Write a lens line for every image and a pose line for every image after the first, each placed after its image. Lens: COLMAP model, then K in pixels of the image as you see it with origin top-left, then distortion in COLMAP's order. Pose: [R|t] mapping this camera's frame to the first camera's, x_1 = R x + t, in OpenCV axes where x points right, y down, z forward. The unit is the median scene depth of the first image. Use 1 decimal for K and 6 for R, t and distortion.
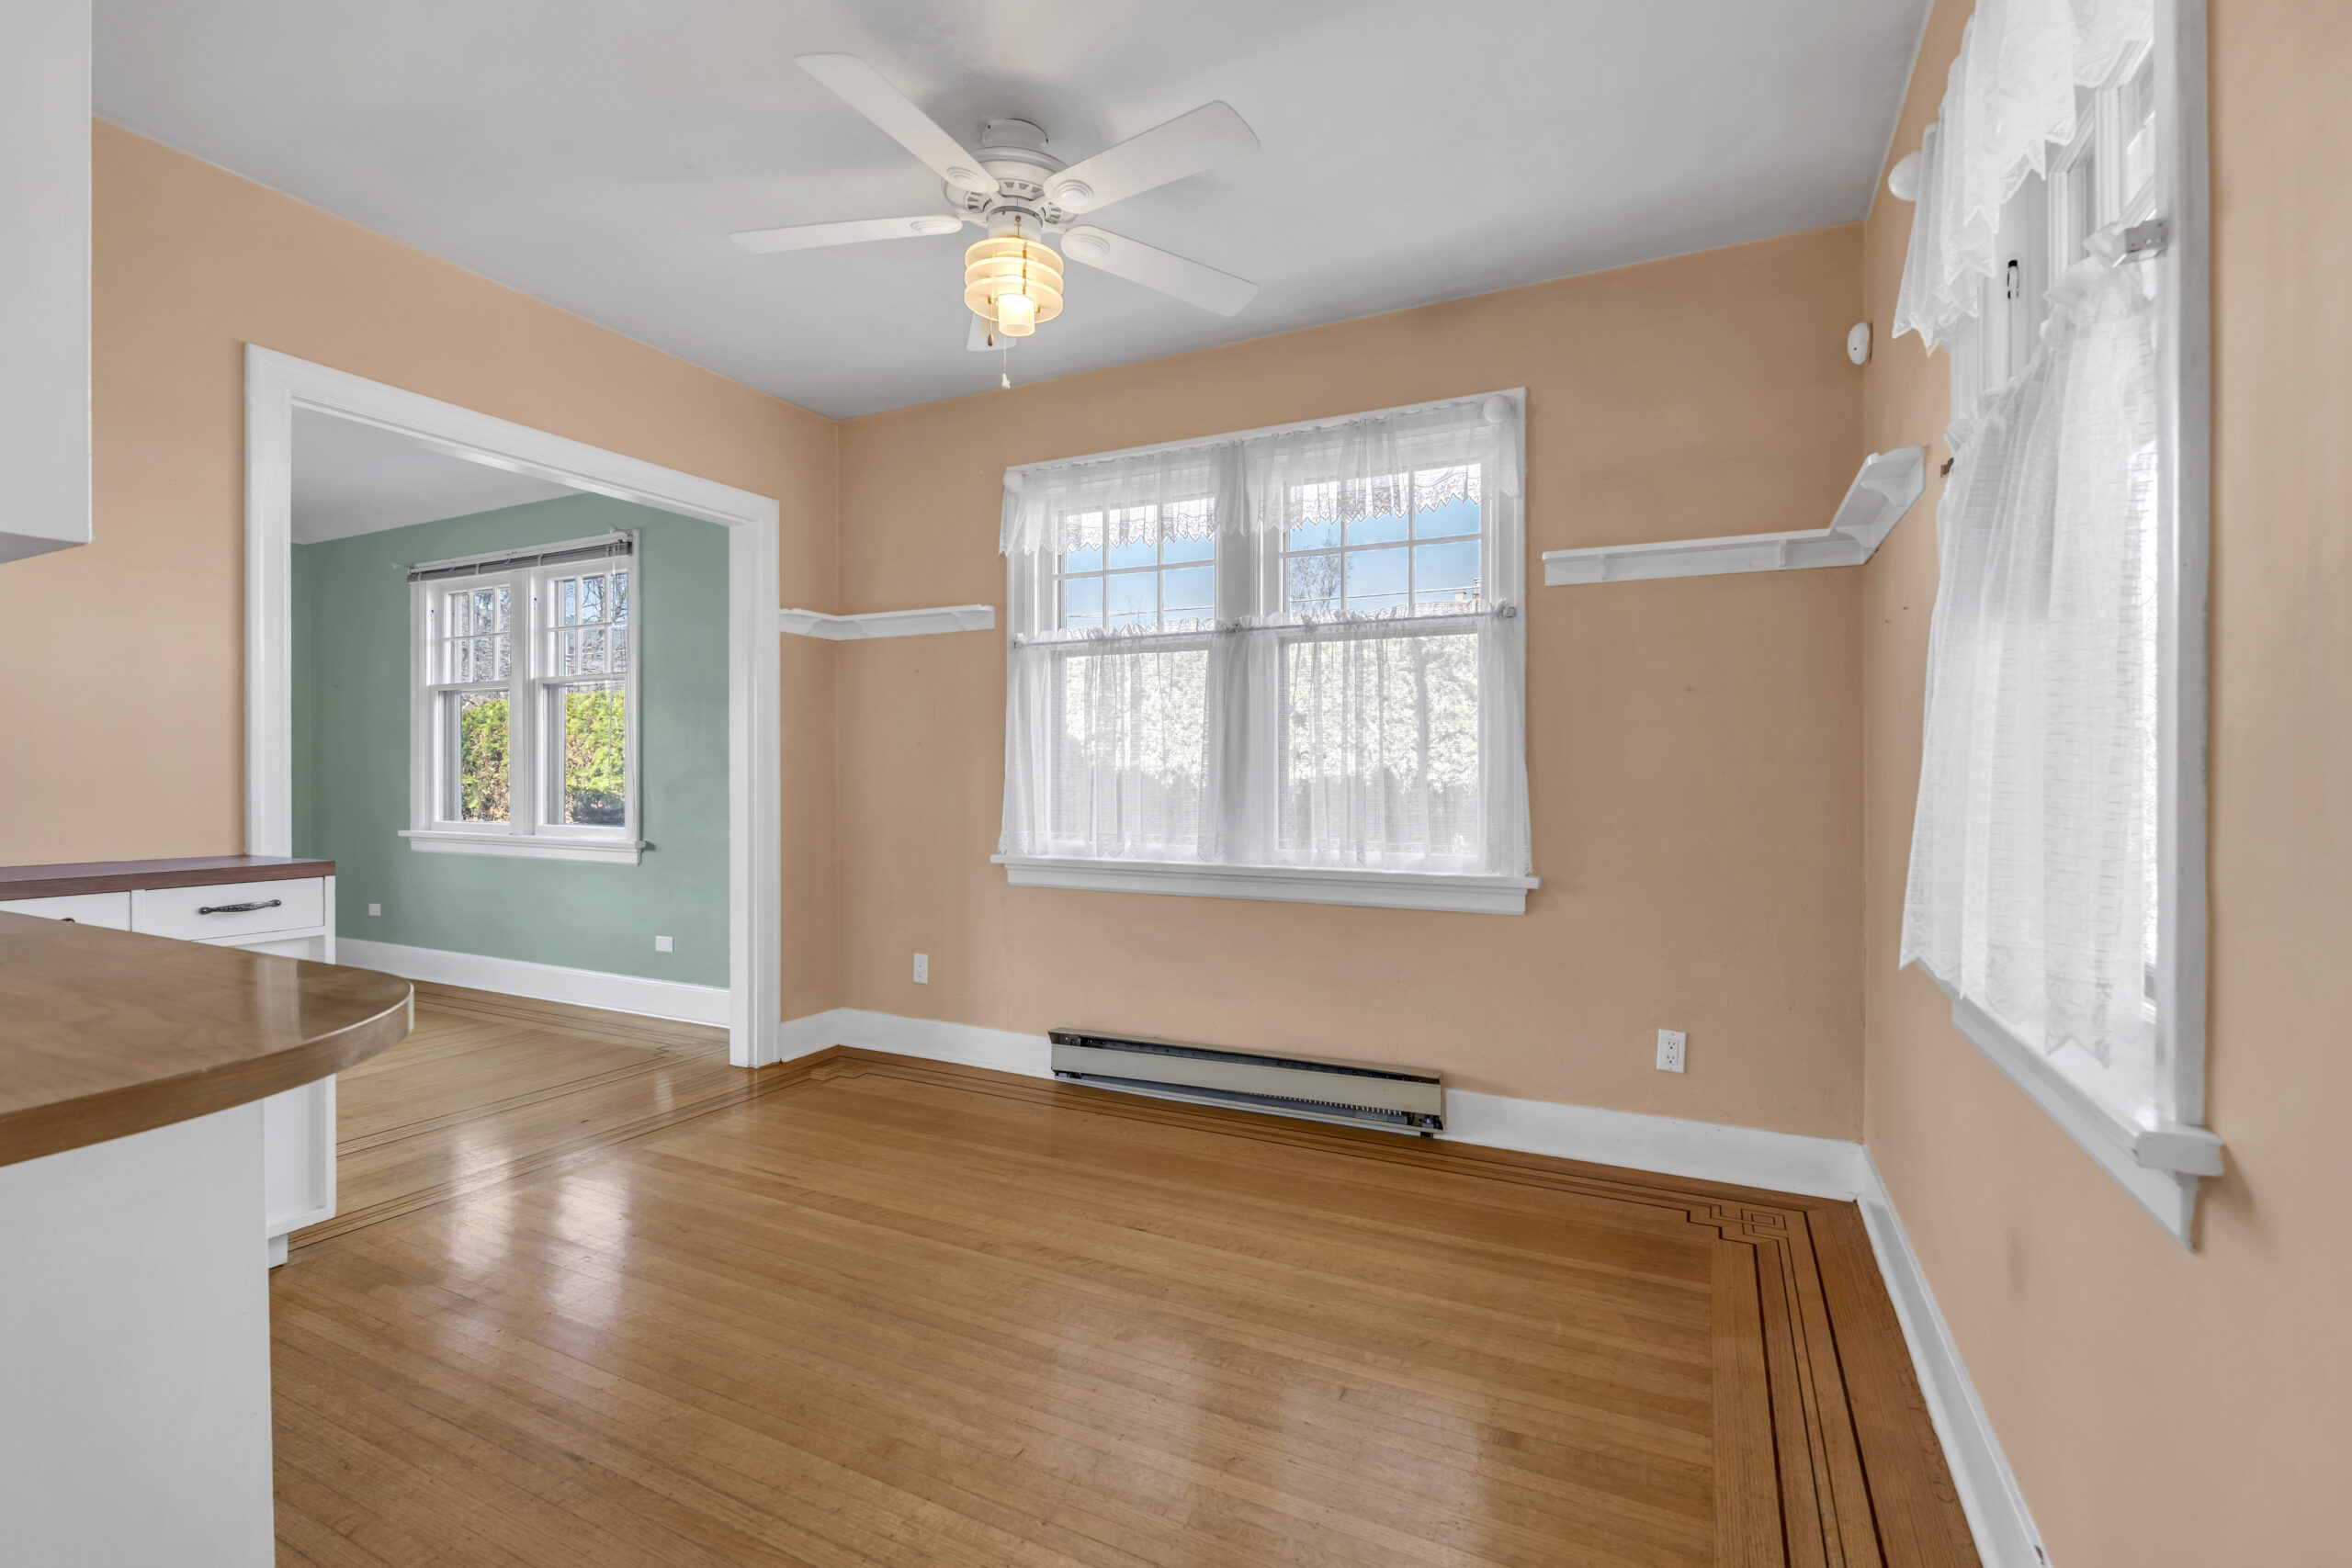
lens RADIAL K [[1056.0, 0, 1176.0], [0, 1056.0, 784.0], [0, 0, 1]] dist [-0.001655, -0.000151]
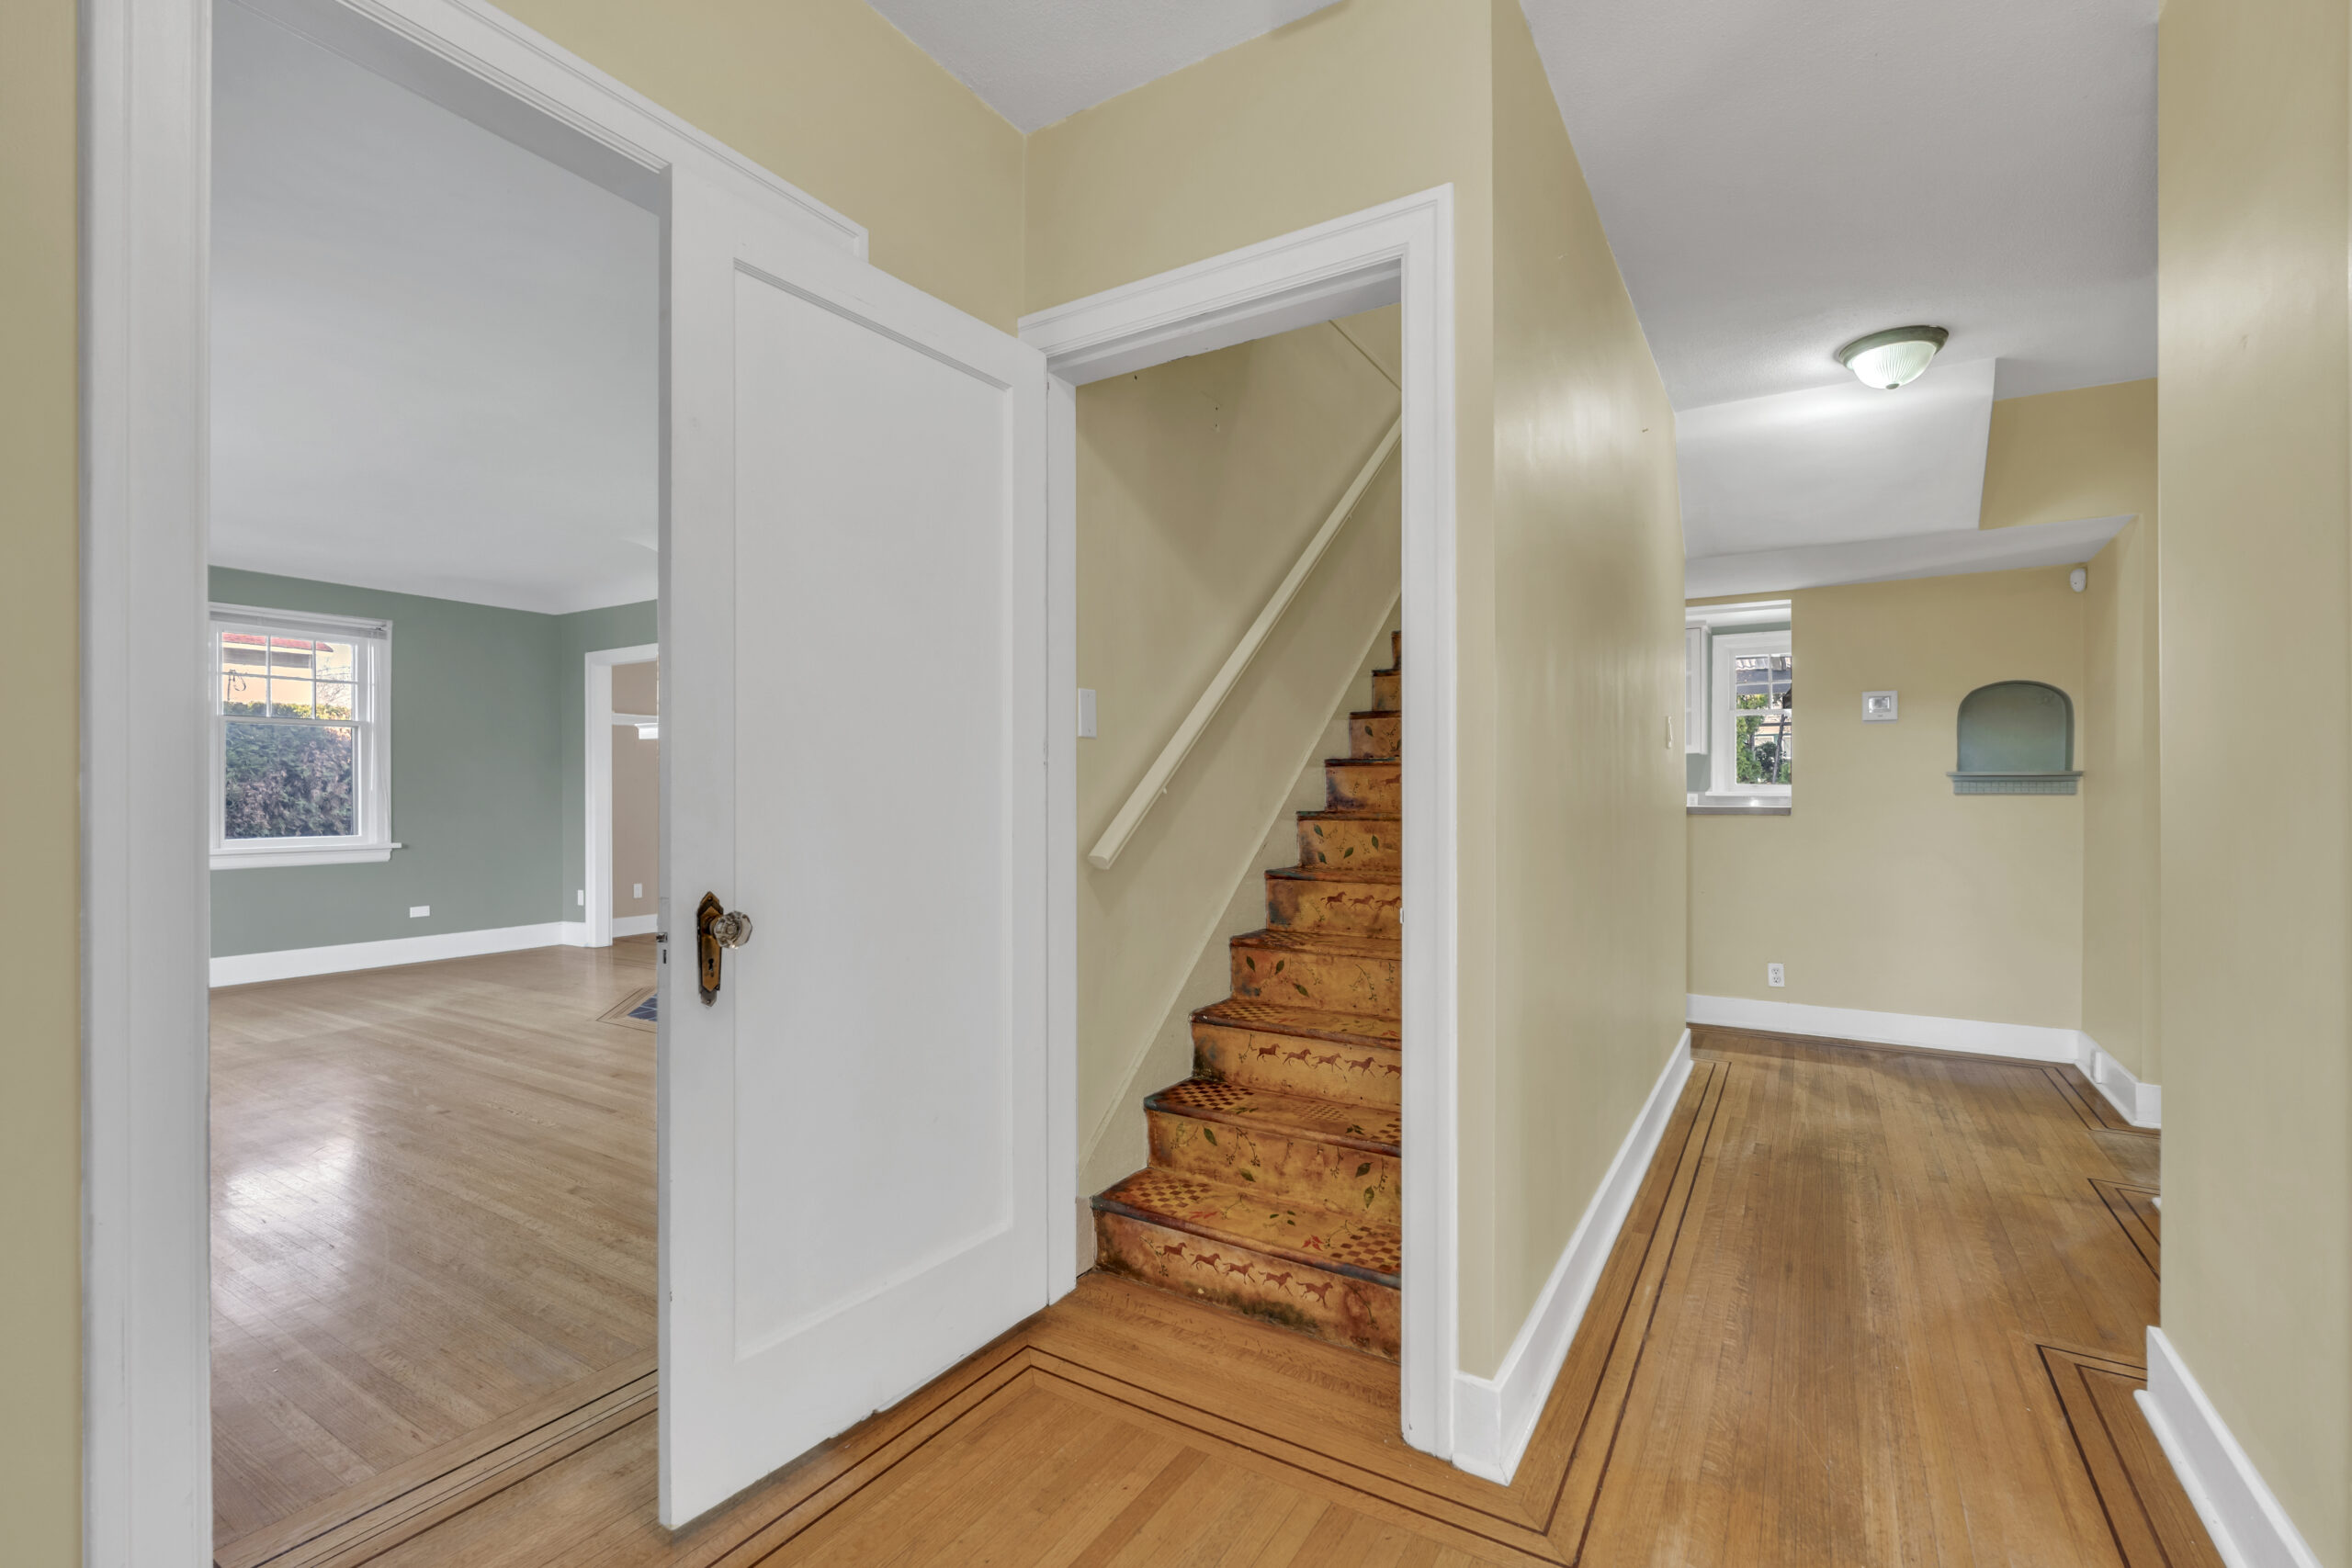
lens RADIAL K [[1032.3, 0, 1177.6], [0, 1032.3, 794.4], [0, 0, 1]] dist [-0.000340, 0.000079]
pose [[0.087861, -0.001660, 0.996131, -2.375640], [0.015826, 0.999875, 0.000271, 0.007411], [-0.996007, 0.015741, 0.087876, -0.222204]]
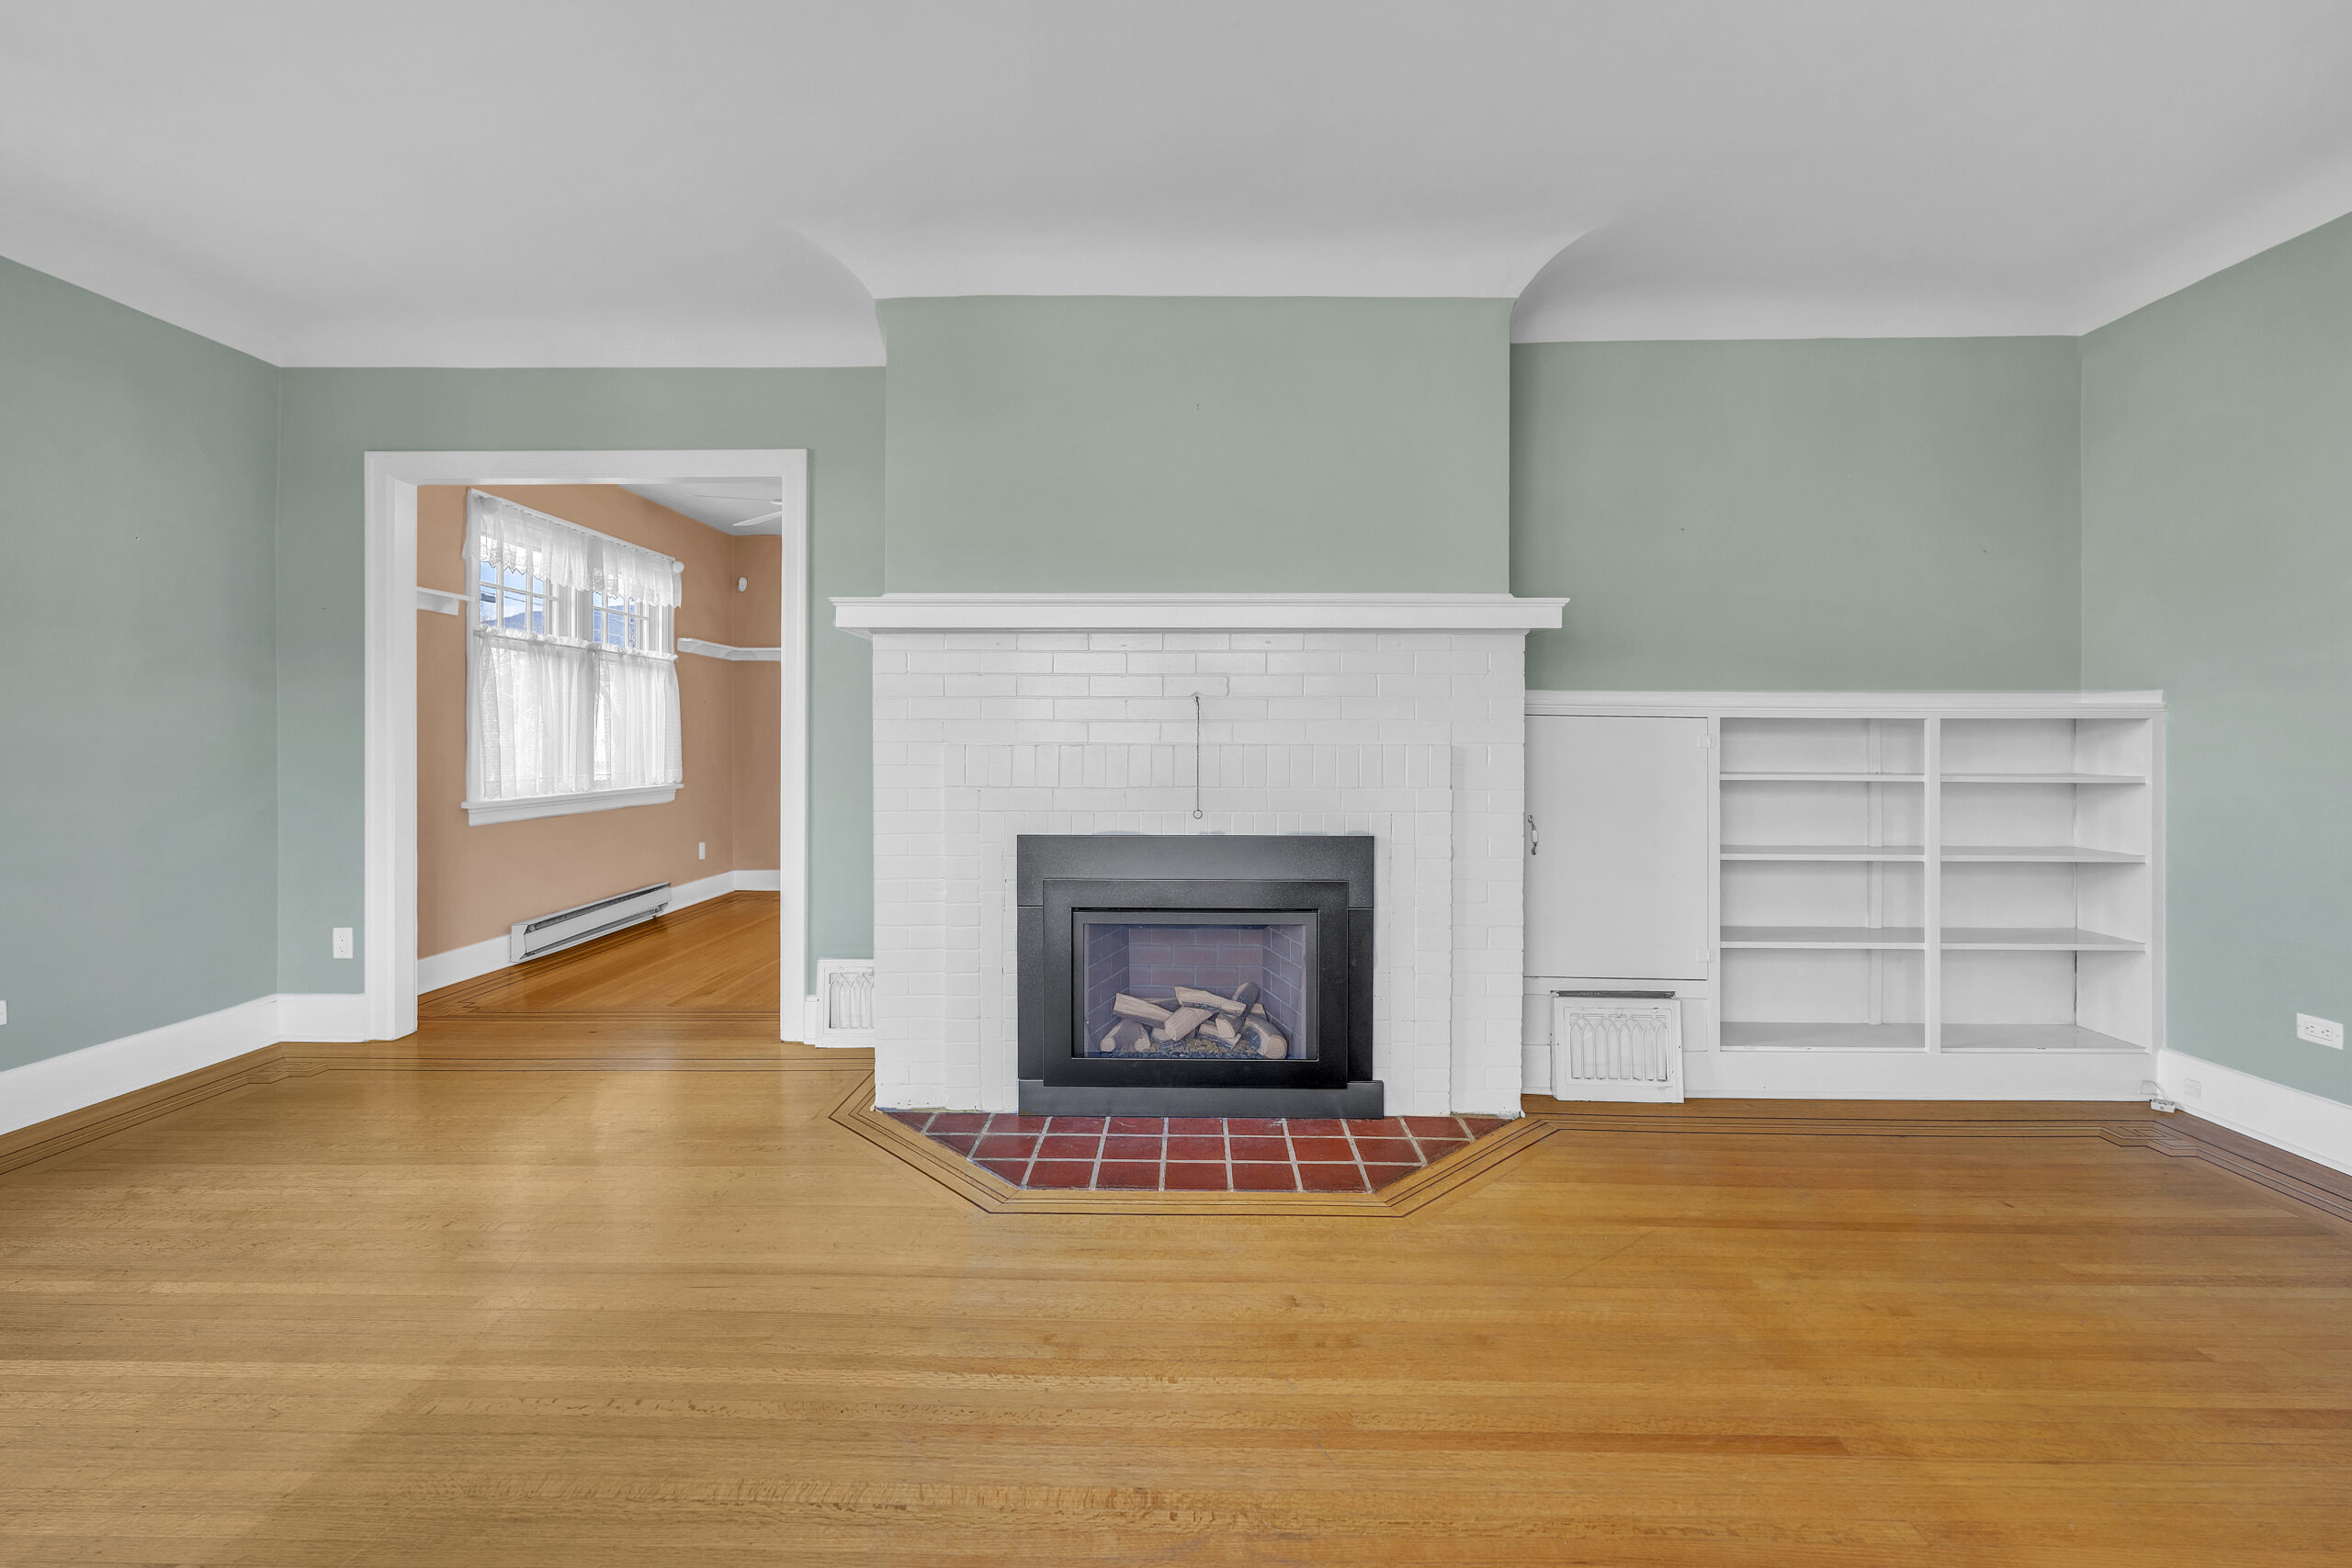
lens RADIAL K [[1039.7, 0, 1164.2], [0, 1039.7, 739.0], [0, 0, 1]] dist [-0.002735, -0.000073]
pose [[-0.437614, 0.000276, 0.899163, -1.711124], [0.009520, 0.999945, 0.004326, -0.003309], [-0.899112, 0.010453, -0.437593, 0.861264]]
